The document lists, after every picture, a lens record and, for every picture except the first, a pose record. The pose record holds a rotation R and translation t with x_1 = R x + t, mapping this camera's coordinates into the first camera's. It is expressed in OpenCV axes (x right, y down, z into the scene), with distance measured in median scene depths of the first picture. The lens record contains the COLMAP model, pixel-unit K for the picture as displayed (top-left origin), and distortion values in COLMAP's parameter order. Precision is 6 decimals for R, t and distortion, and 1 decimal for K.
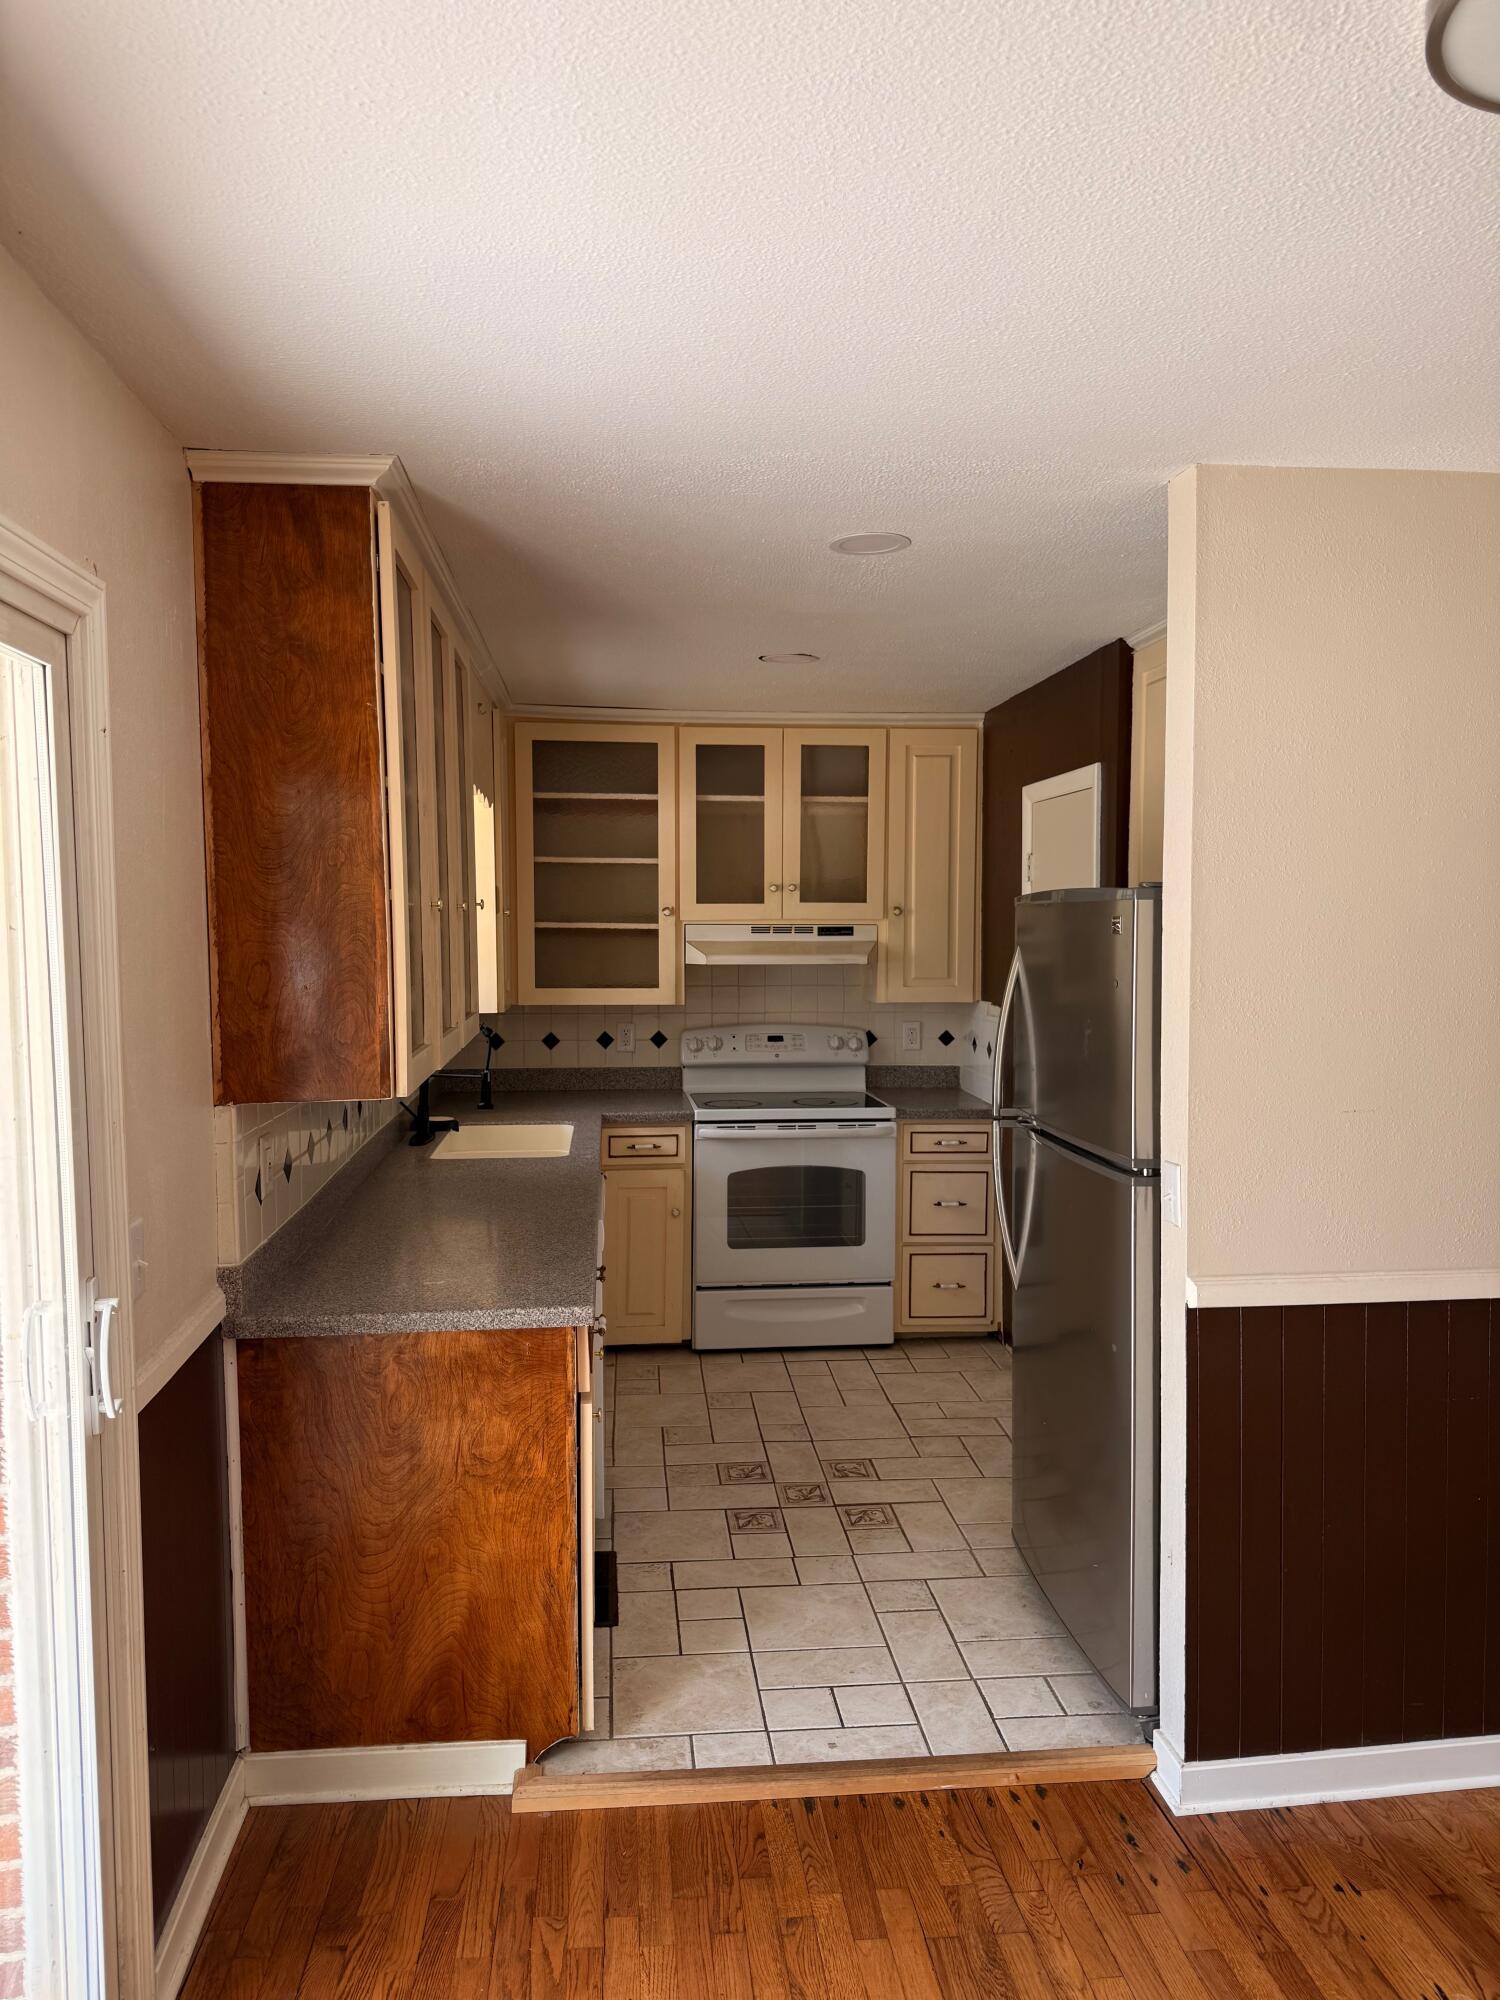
lens RADIAL K [[1429.2, 0, 750.0], [0, 1429.2, 1000.0], [0, 0, 1]] dist [0.041817, -0.027956]
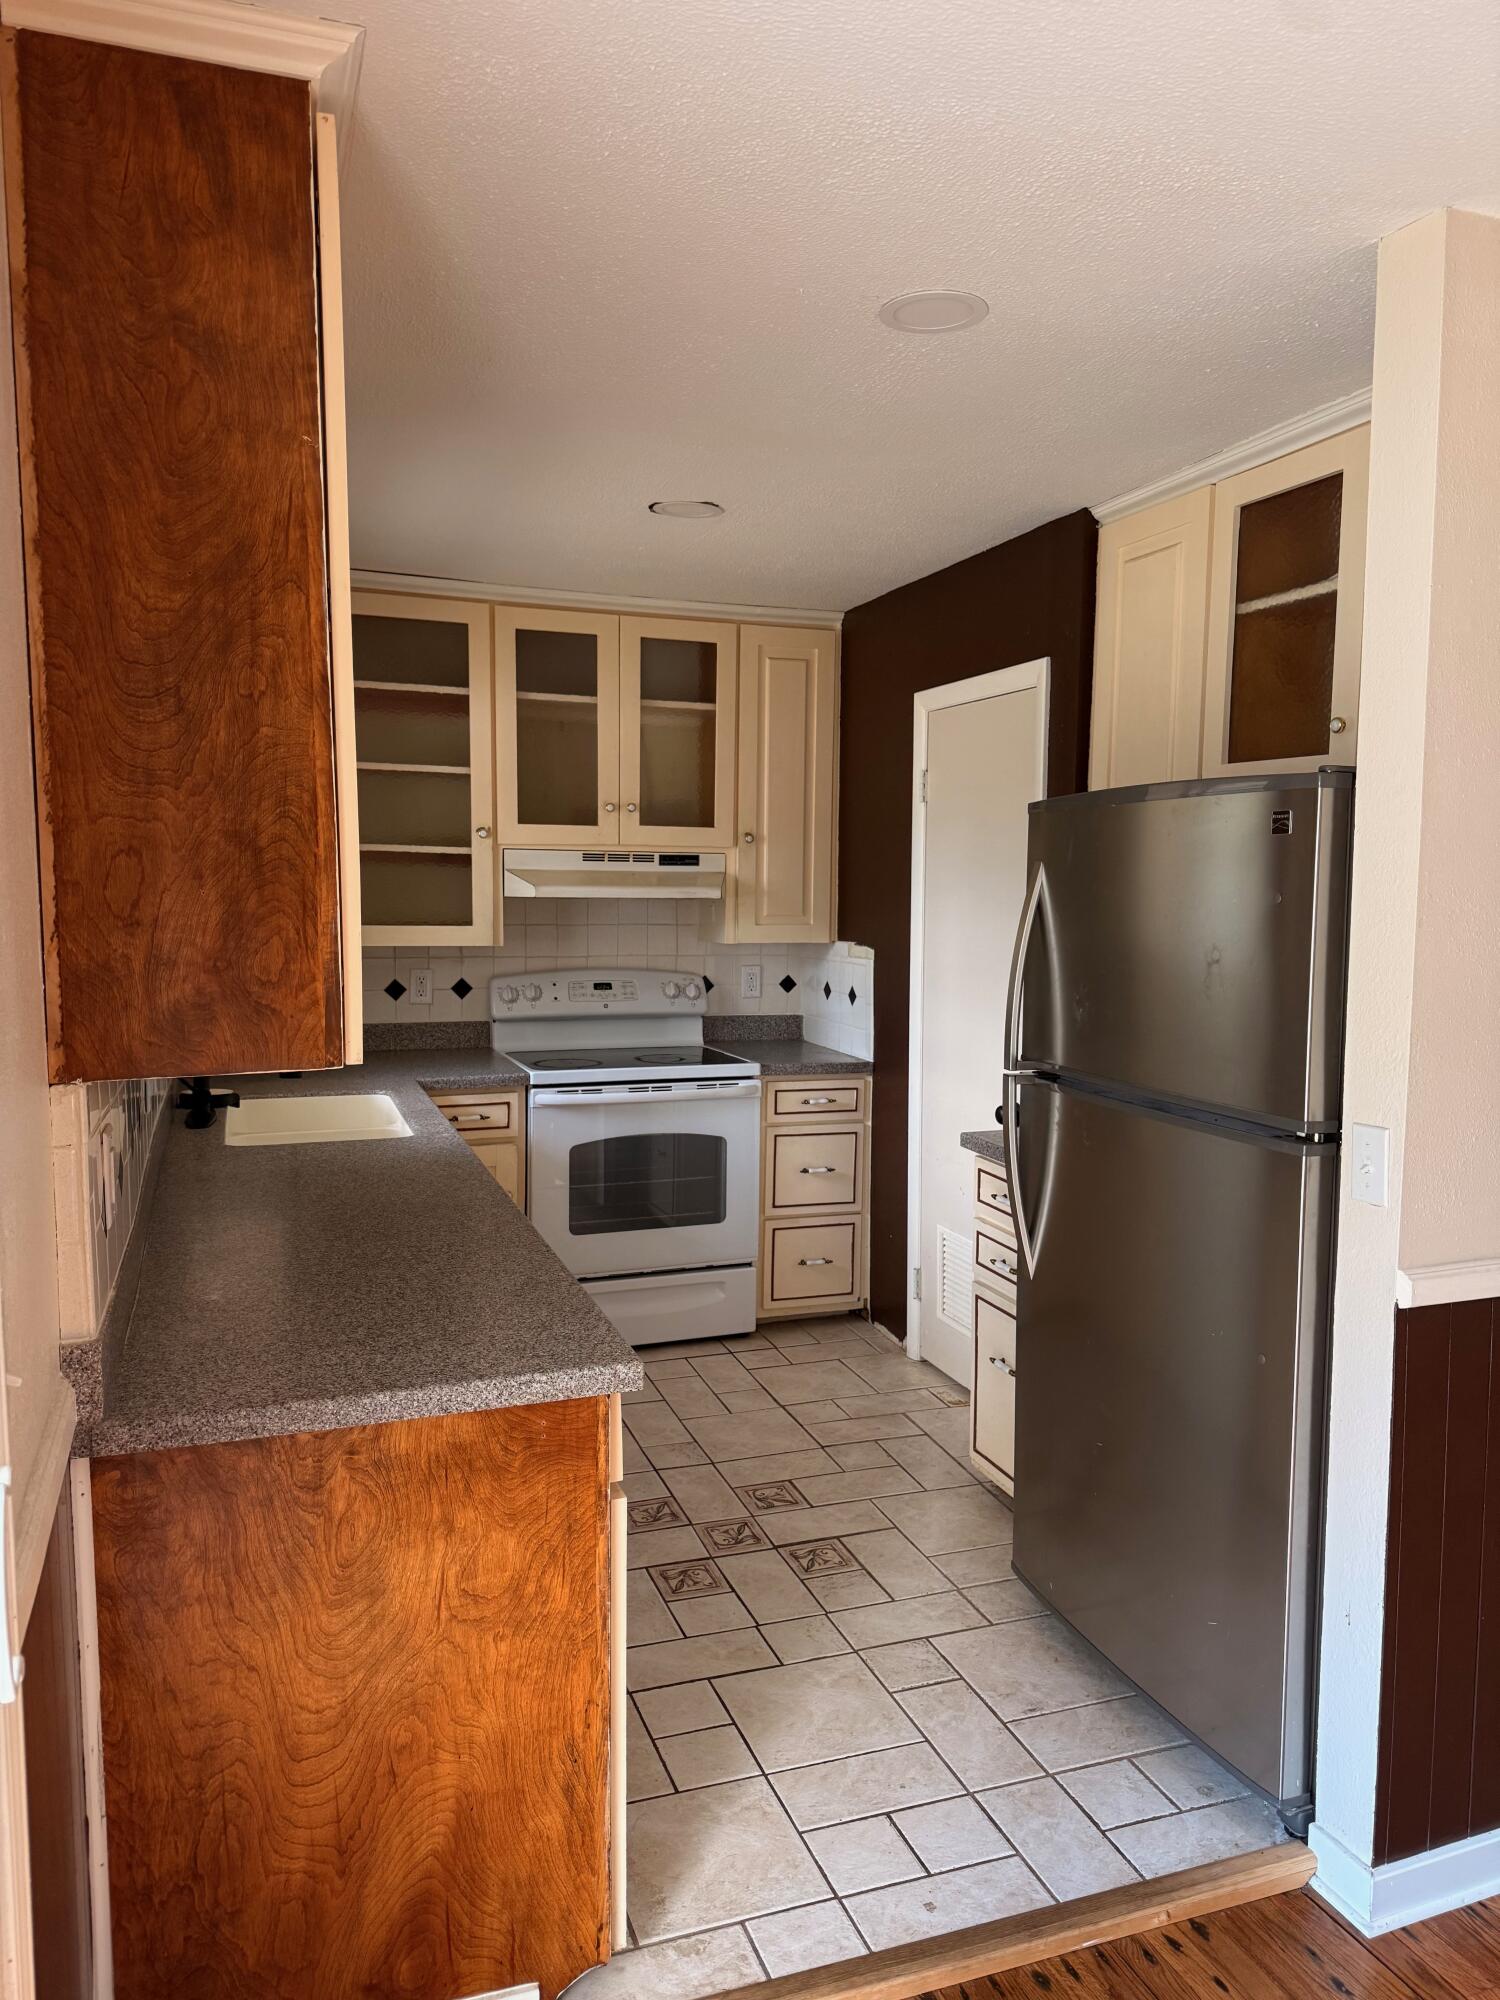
lens RADIAL K [[1427.6, 0, 750.0], [0, 1427.6, 1000.0], [0, 0, 1]] dist [0.006680, 0.003736]
pose [[0.970452, -0.012122, 0.240990, -0.217635], [0.004569, 0.999481, 0.031875, 0.018355], [-0.241252, -0.029832, 0.970004, 0.320979]]
